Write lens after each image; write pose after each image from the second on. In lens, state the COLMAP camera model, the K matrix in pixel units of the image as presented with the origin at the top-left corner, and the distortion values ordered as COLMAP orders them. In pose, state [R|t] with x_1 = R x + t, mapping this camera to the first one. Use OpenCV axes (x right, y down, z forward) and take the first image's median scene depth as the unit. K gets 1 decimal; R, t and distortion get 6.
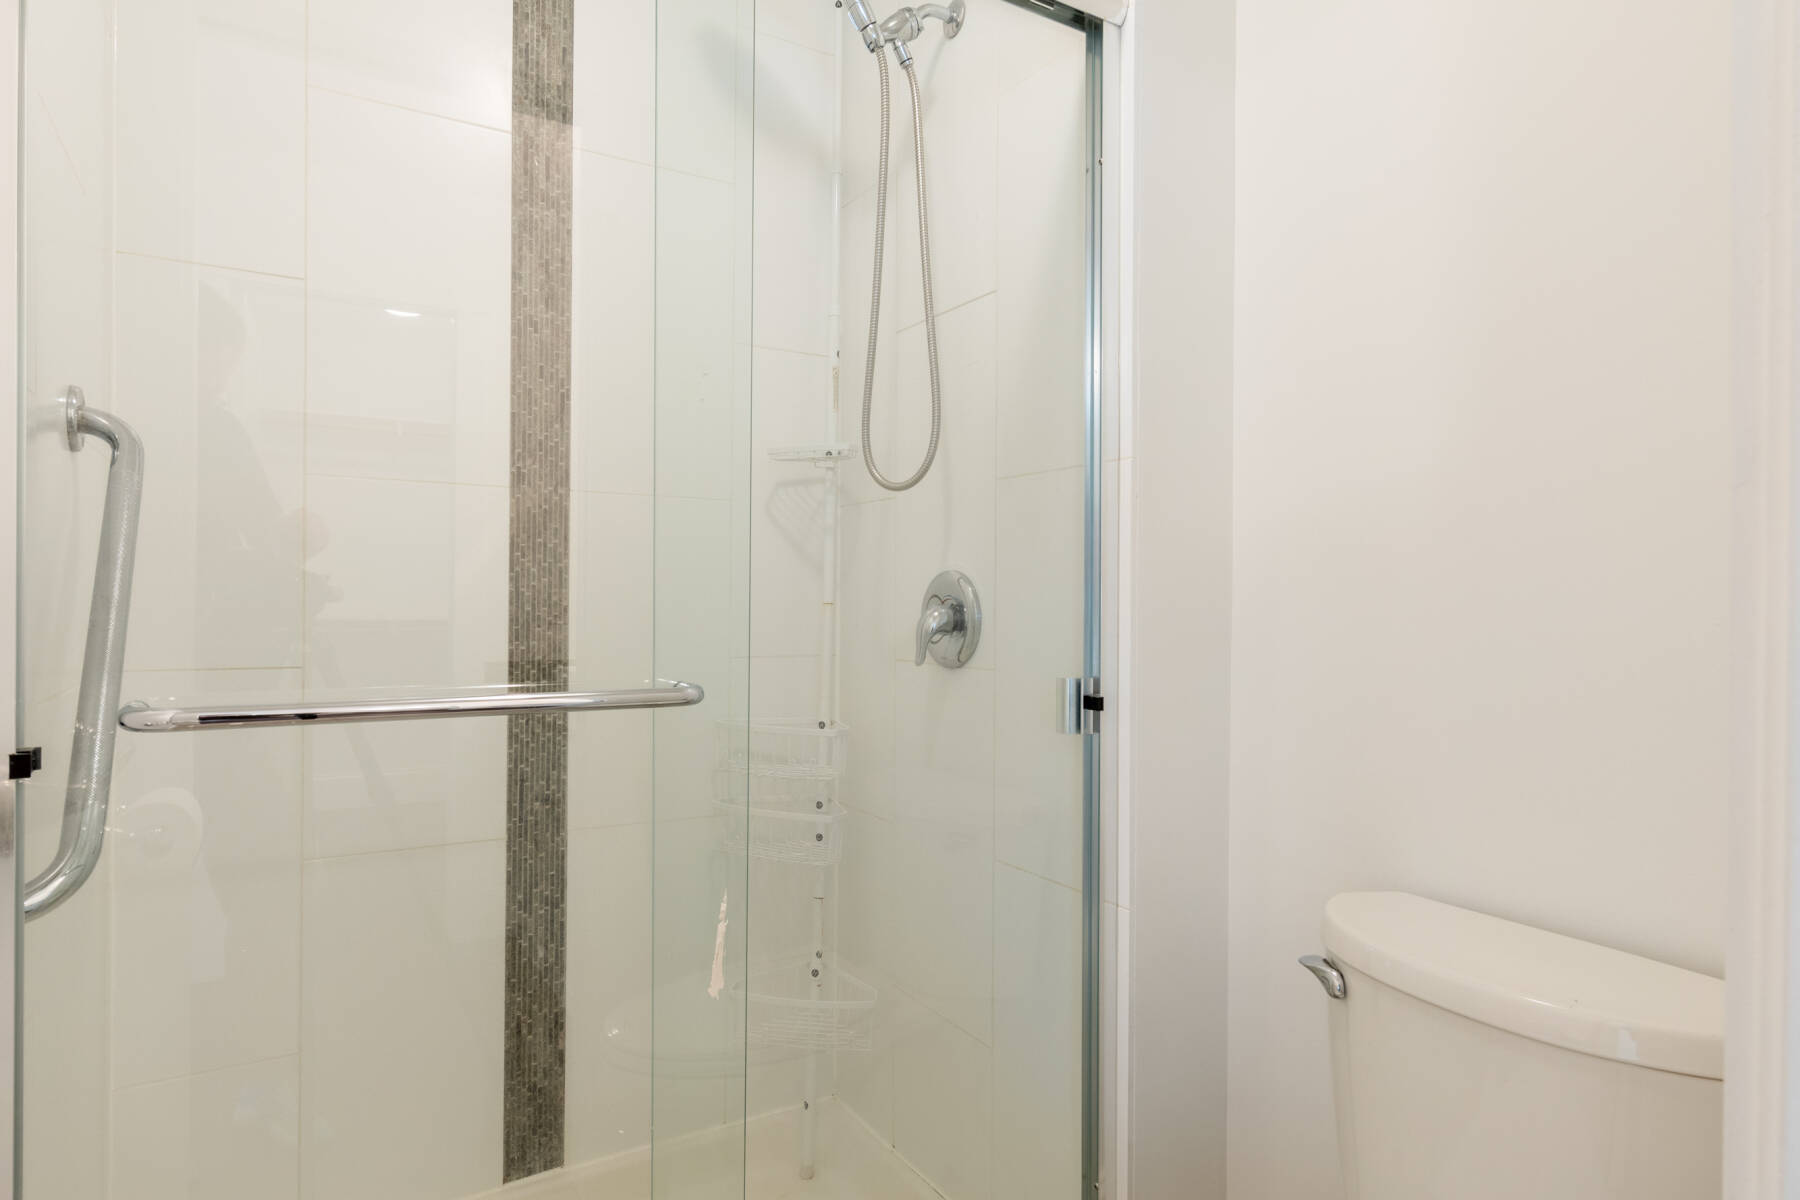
lens RADIAL K [[1058.4, 0, 904.3], [0, 1058.4, 600.2], [0, 0, 1]] dist [-0.003464, -0.000468]
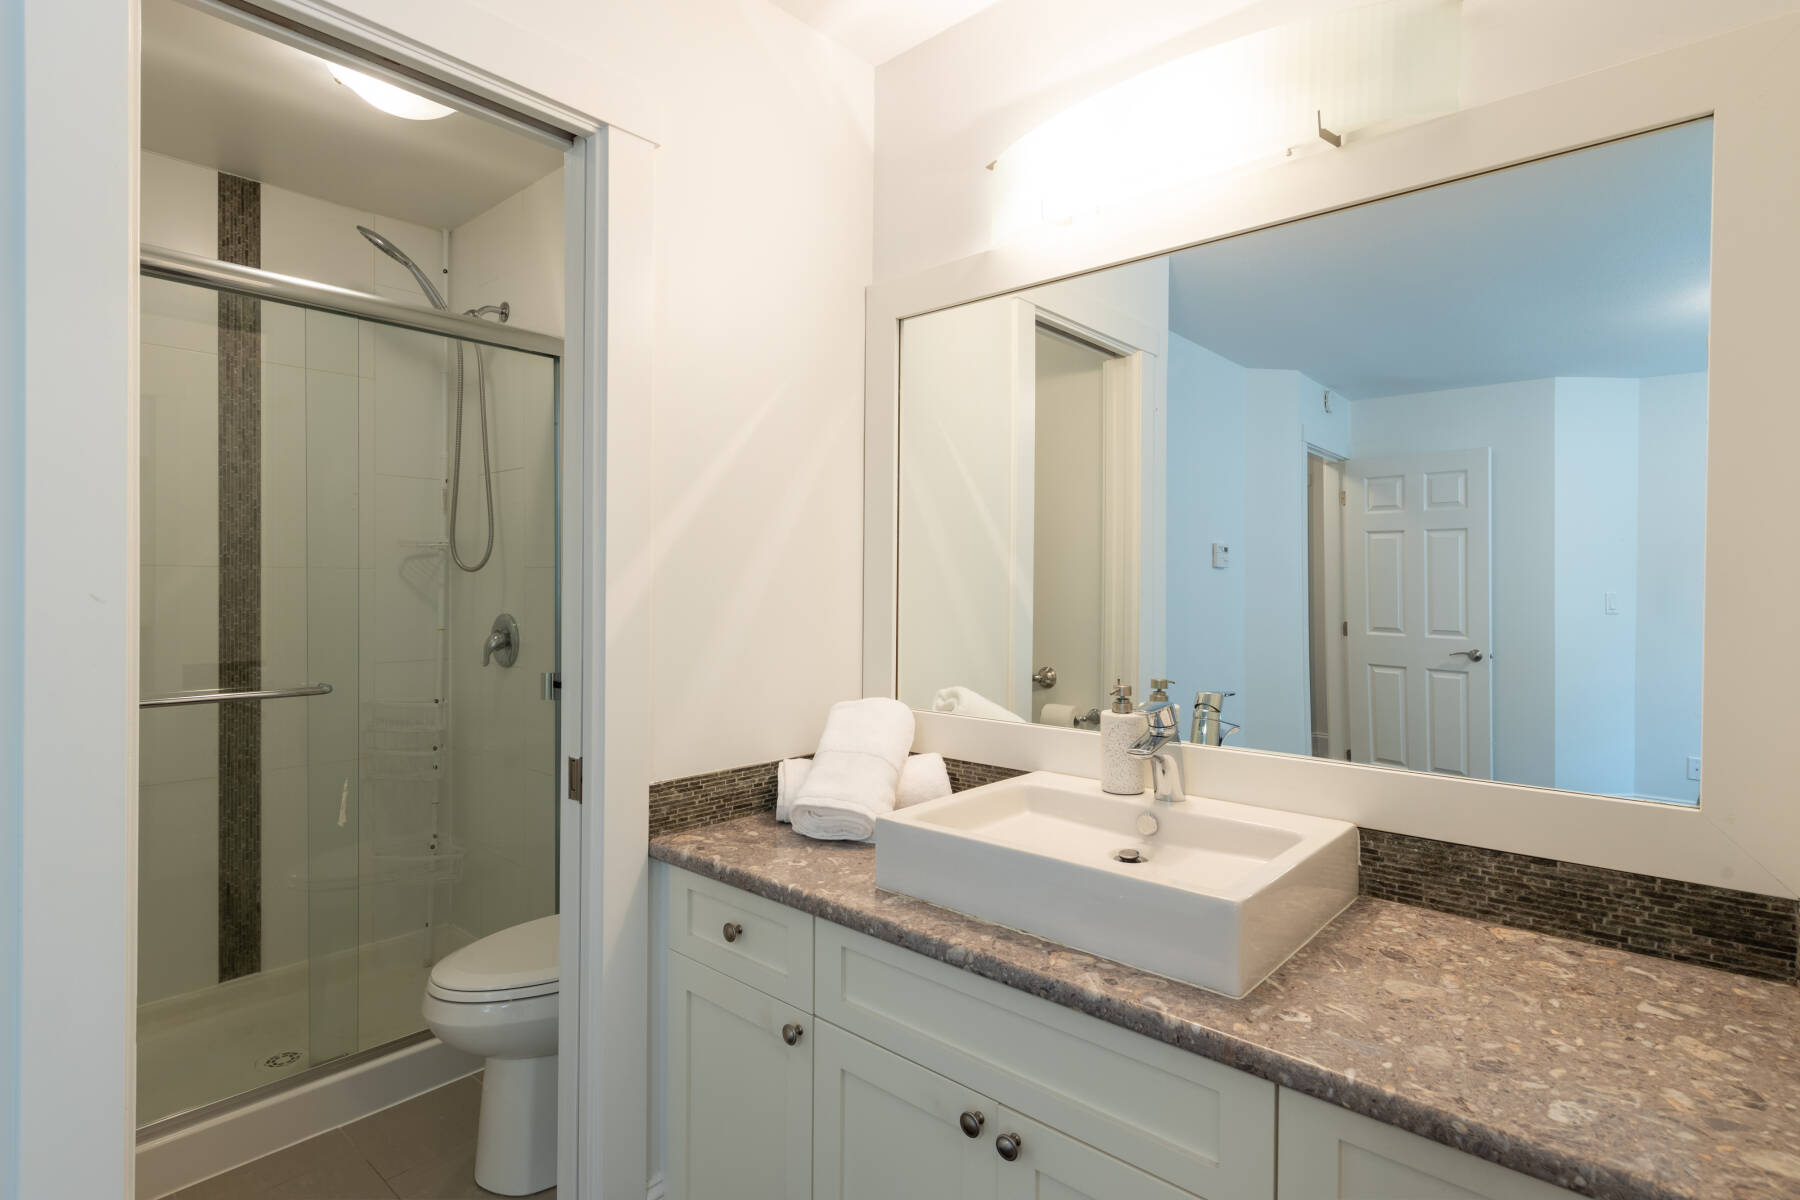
lens RADIAL K [[898.1, 0, 897.9], [0, 898.1, 597.4], [0, 0, 1]] dist [-0.001202, 0.001073]
pose [[0.952083, -0.006508, 0.305772, 0.209932], [0.003425, 0.999938, 0.010618, -0.068690], [-0.305822, -0.009062, 0.952046, -0.665121]]
